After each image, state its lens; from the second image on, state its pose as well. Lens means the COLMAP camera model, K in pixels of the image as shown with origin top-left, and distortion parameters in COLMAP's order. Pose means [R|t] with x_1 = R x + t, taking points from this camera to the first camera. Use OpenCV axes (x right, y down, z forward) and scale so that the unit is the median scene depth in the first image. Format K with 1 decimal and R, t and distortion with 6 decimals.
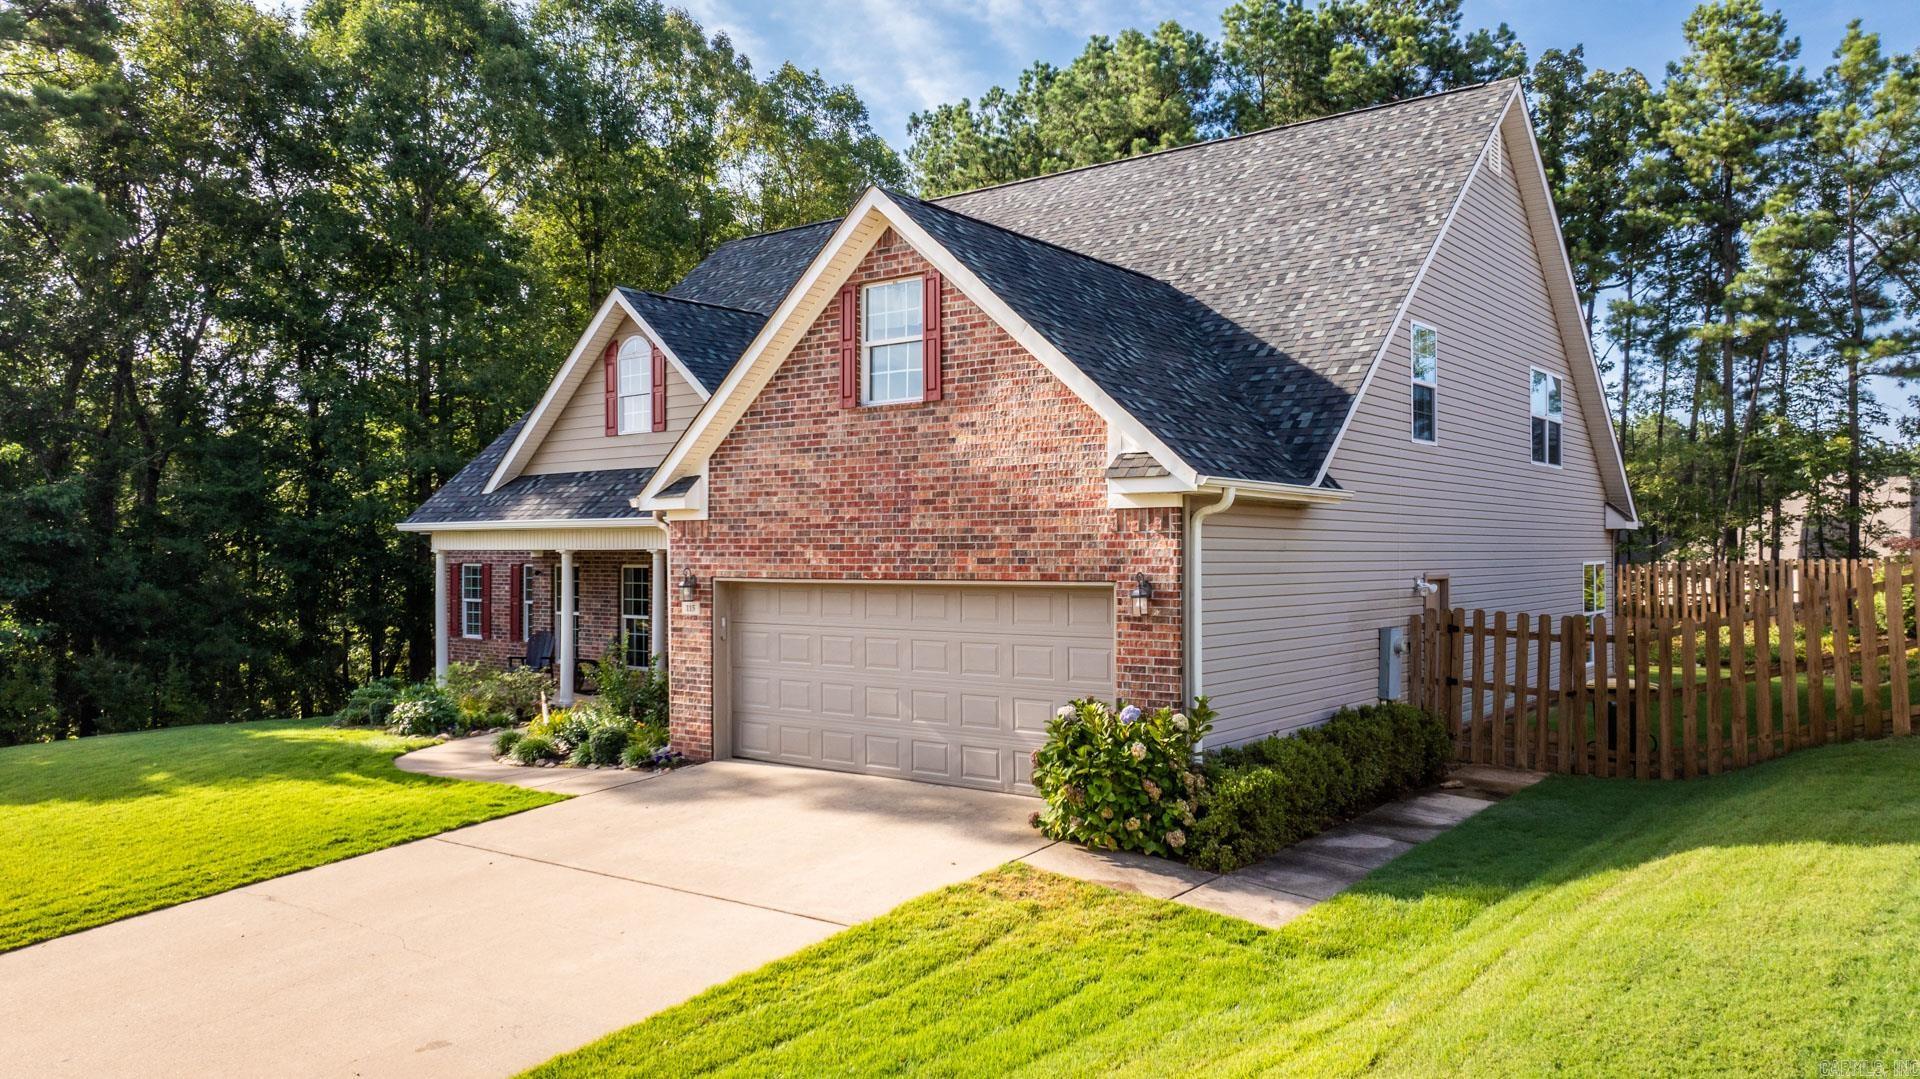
lens RADIAL K [[1347.0, 0, 960.0], [0, 1347.0, 539.5], [0, 0, 1]] dist [-0.007343, -0.001611]
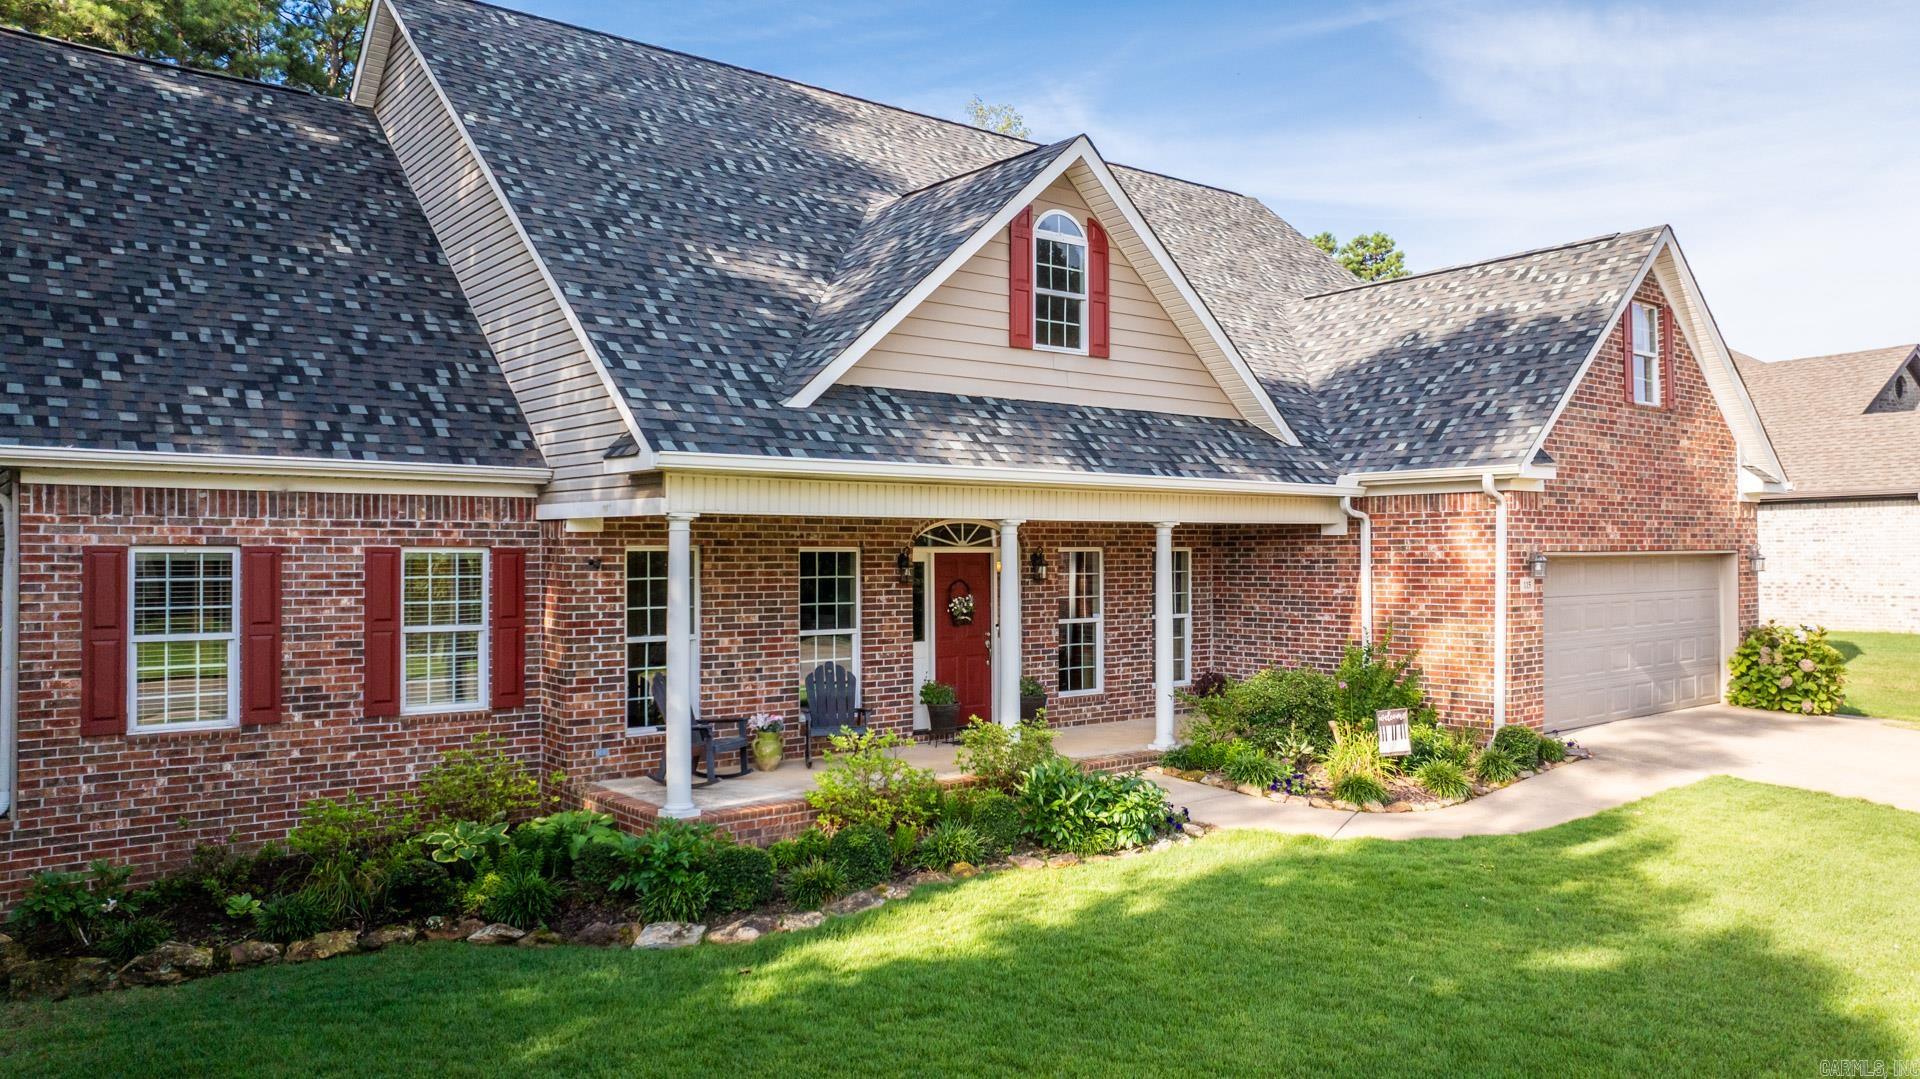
lens RADIAL K [[1347.0, 0, 960.0], [0, 1347.0, 539.5], [0, 0, 1]] dist [-0.007343, -0.001611]
pose [[0.227004, 0.008332, 0.973858, -1.345194], [-0.005663, 0.999958, -0.007235, 0.031410], [-0.973877, -0.003873, 0.227042, 1.311023]]
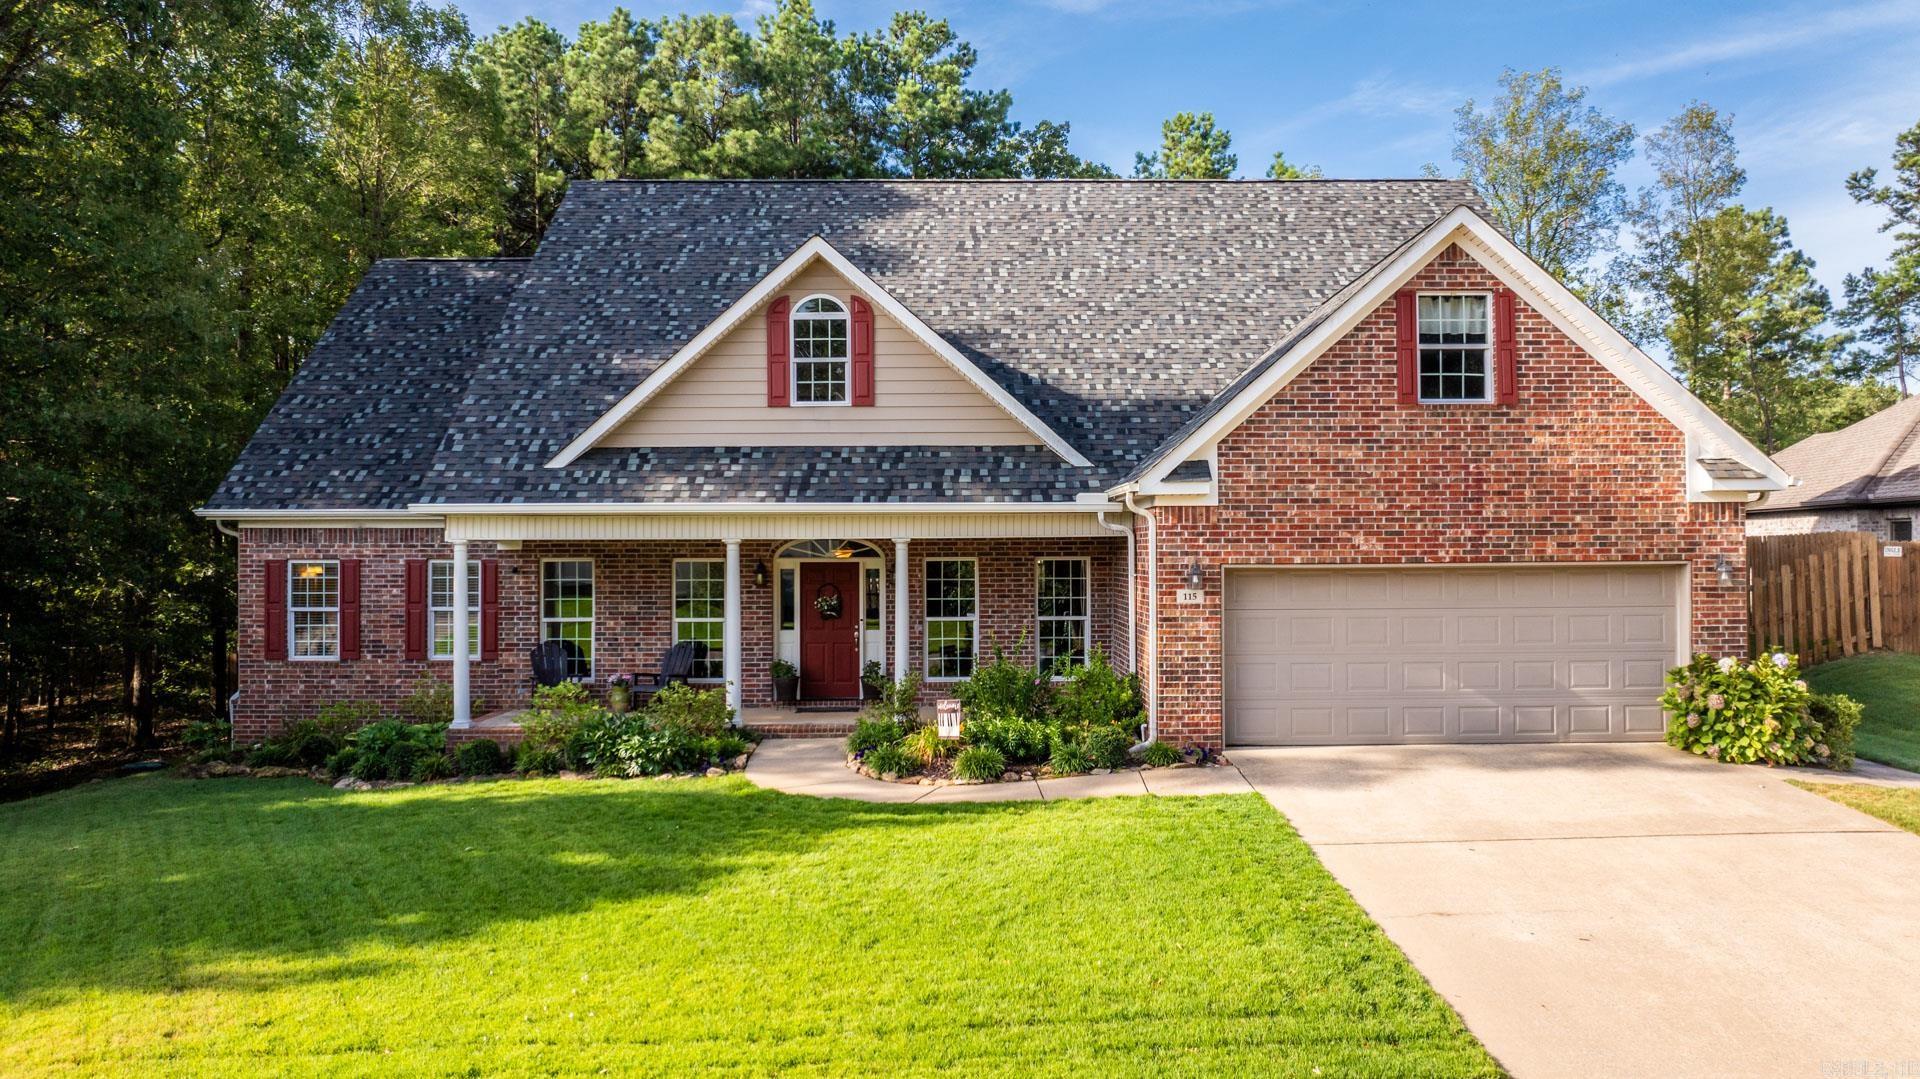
lens RADIAL K [[1347.0, 0, 960.0], [0, 1347.0, 539.5], [0, 0, 1]] dist [-0.007343, -0.001611]
pose [[0.782143, 0.004031, 0.623086, -1.044395], [-0.001780, 0.999989, -0.004235, 0.016000], [-0.623097, 0.002204, 0.782141, 0.386214]]
